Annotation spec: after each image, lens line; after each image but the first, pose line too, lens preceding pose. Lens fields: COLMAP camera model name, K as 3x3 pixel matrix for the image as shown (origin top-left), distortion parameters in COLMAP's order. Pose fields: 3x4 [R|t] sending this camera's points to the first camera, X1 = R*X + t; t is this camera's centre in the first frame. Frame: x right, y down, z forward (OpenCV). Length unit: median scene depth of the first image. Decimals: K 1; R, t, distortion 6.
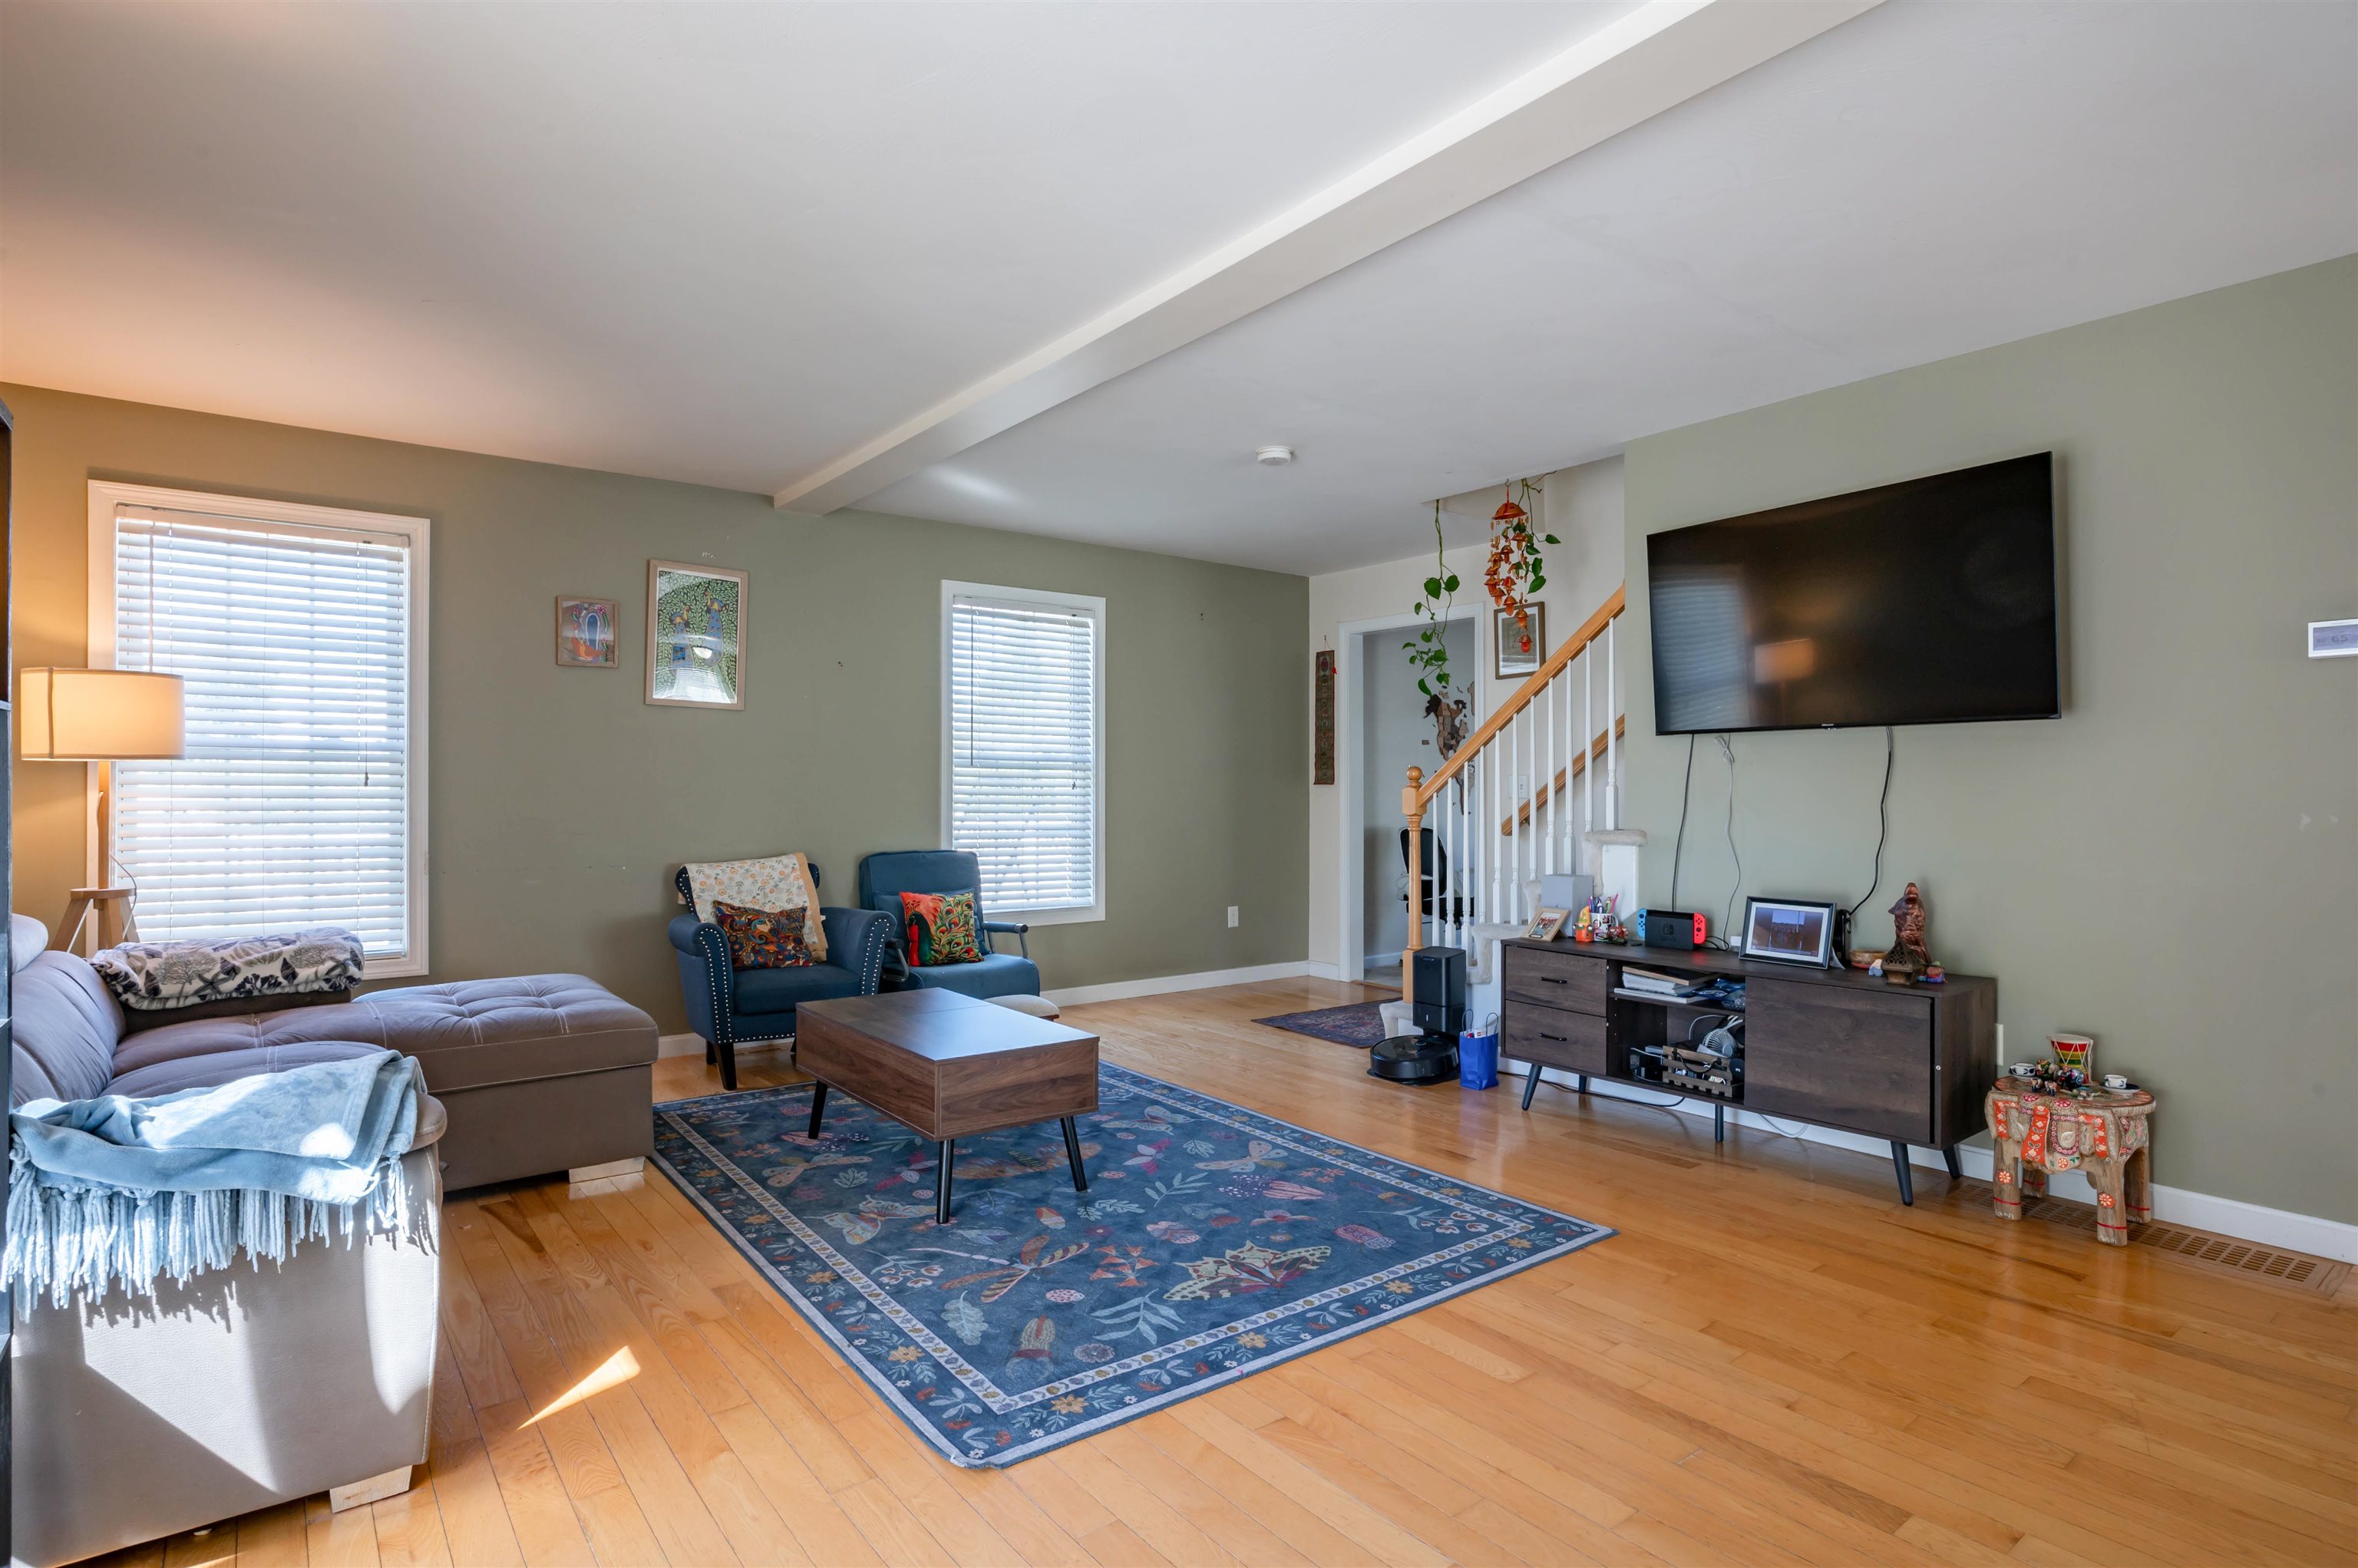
lens RADIAL K [[1150.3, 0, 1175.4], [0, 1150.3, 792.7], [0, 0, 1]] dist [-0.004574, 0.001862]
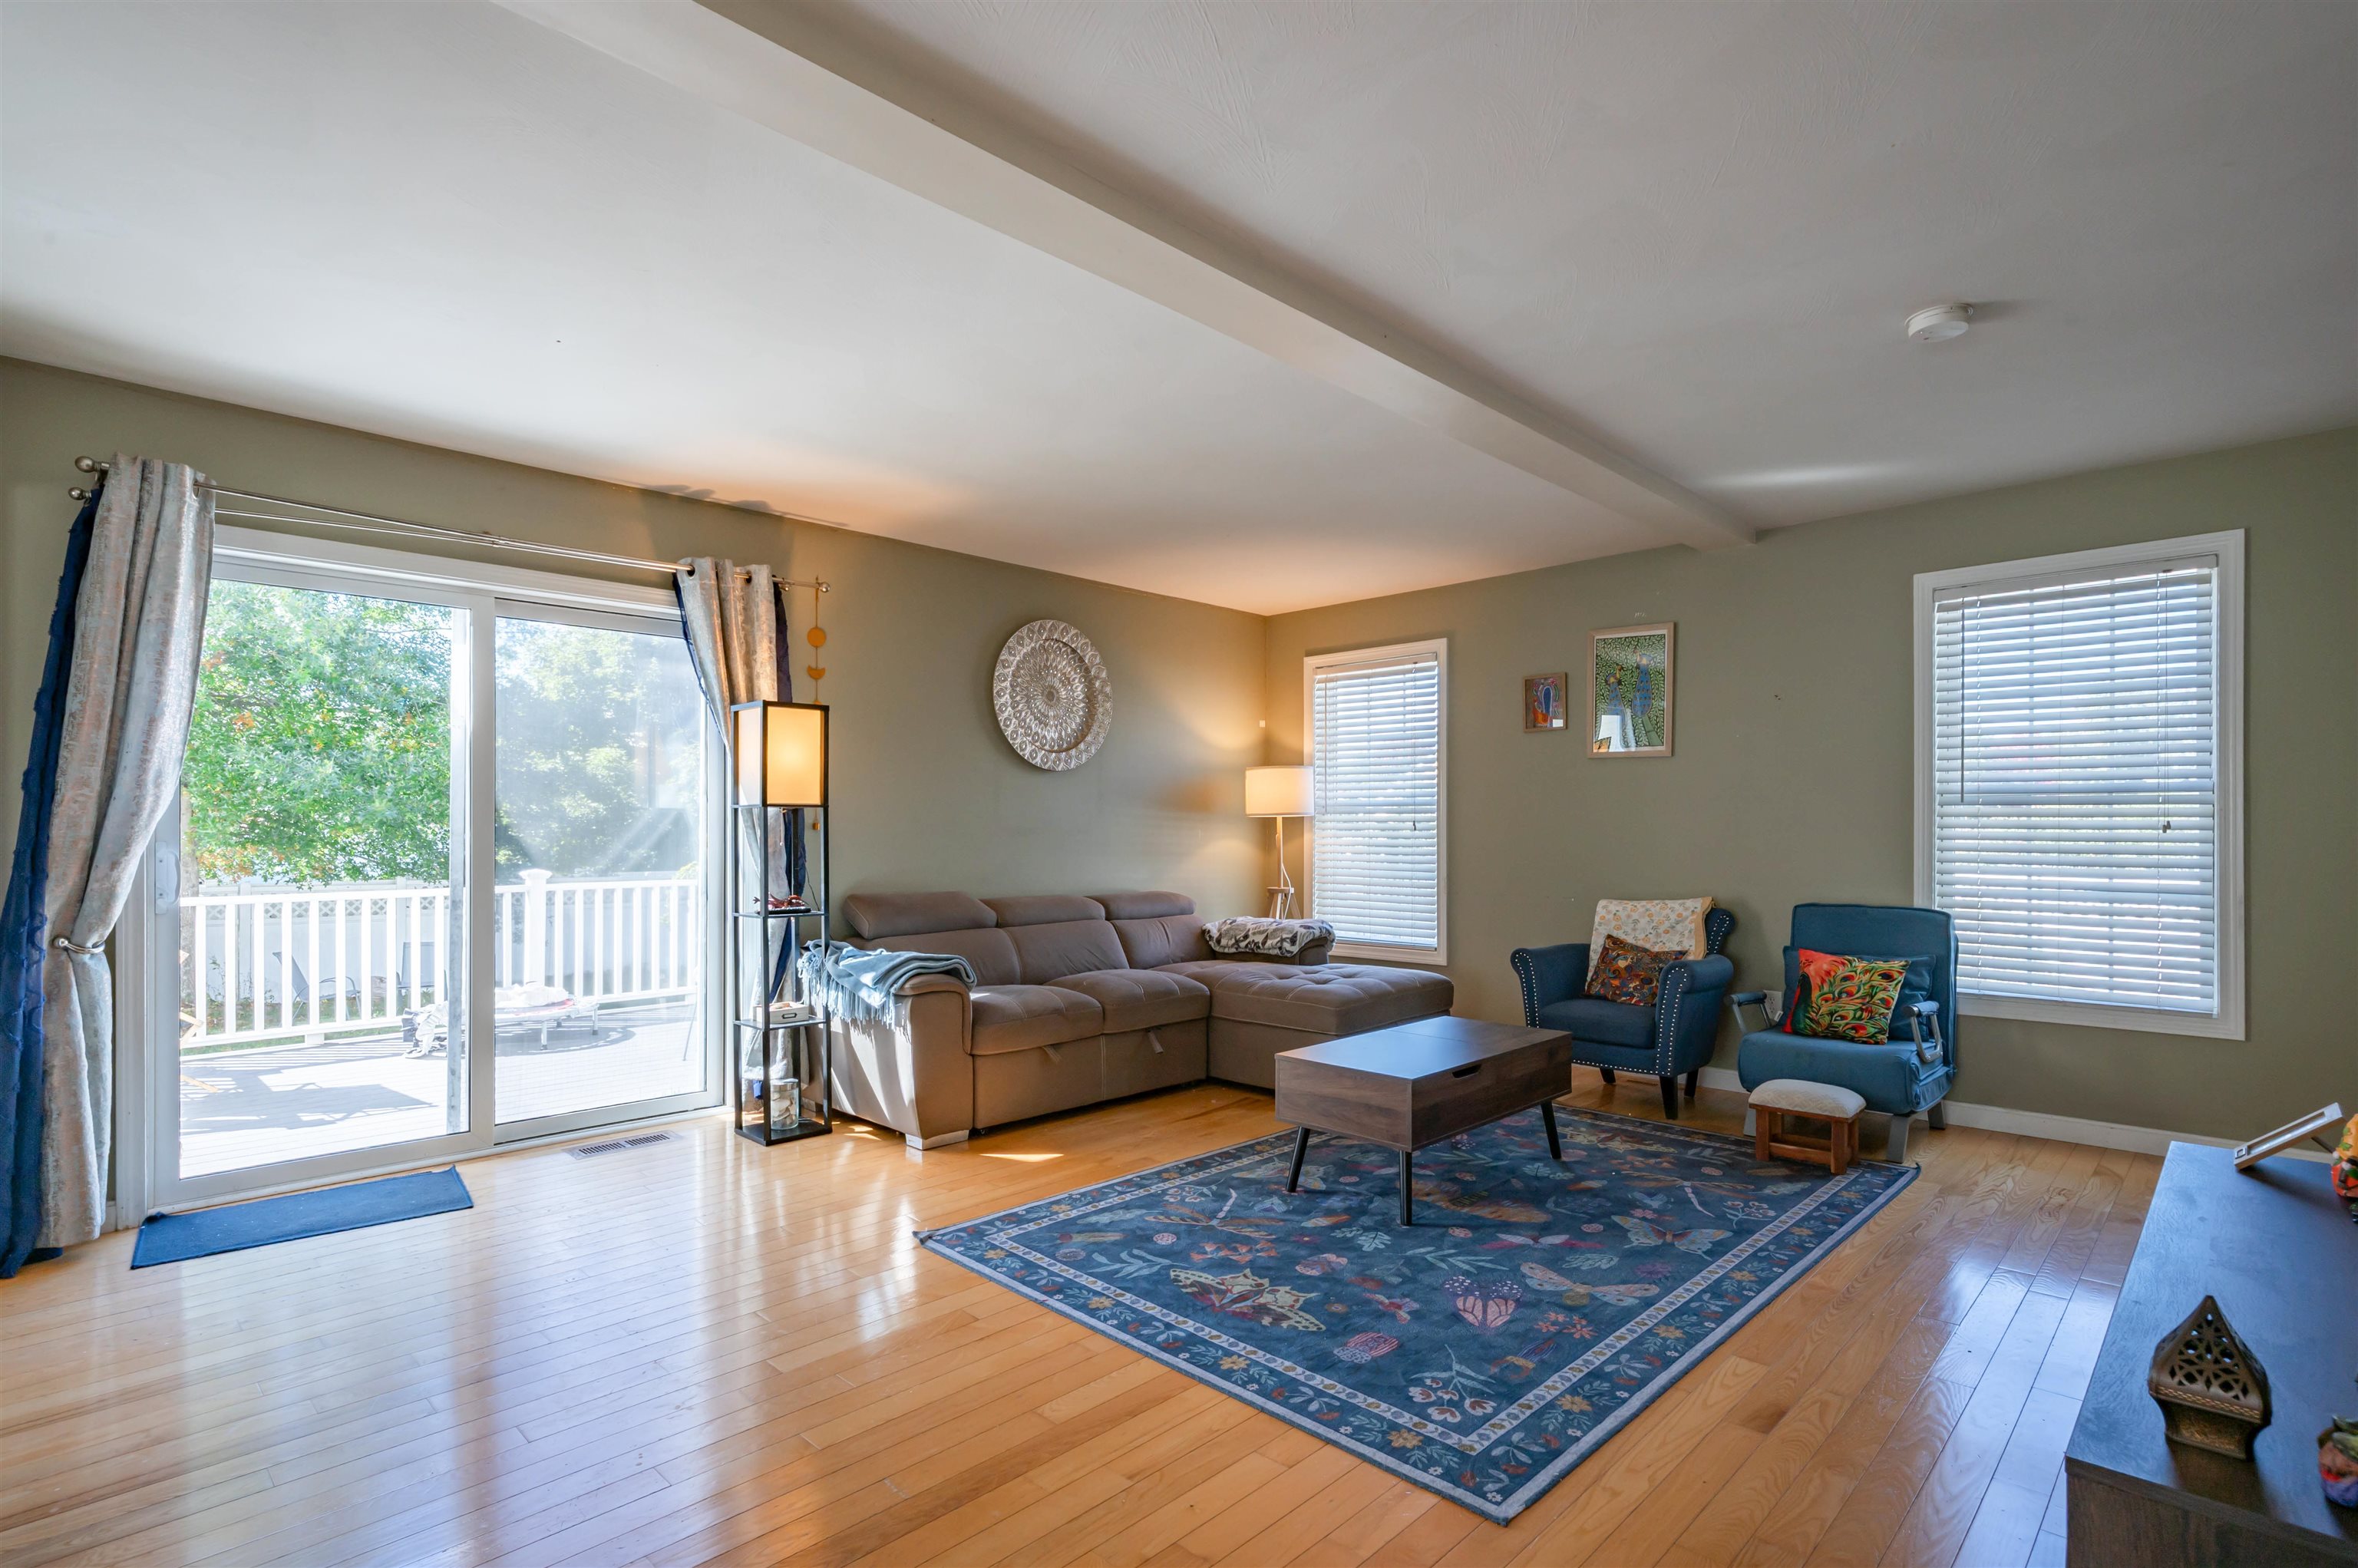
lens RADIAL K [[1150.3, 0, 1223.6], [0, 1150.3, 828.9], [0, 0, 1]] dist [-0.004574, 0.001862]
pose [[0.168332, -0.002889, -0.985726, 0.935691], [-0.002464, 0.999991, -0.003352, -0.002484], [0.985727, 0.002993, 0.168324, 0.694905]]
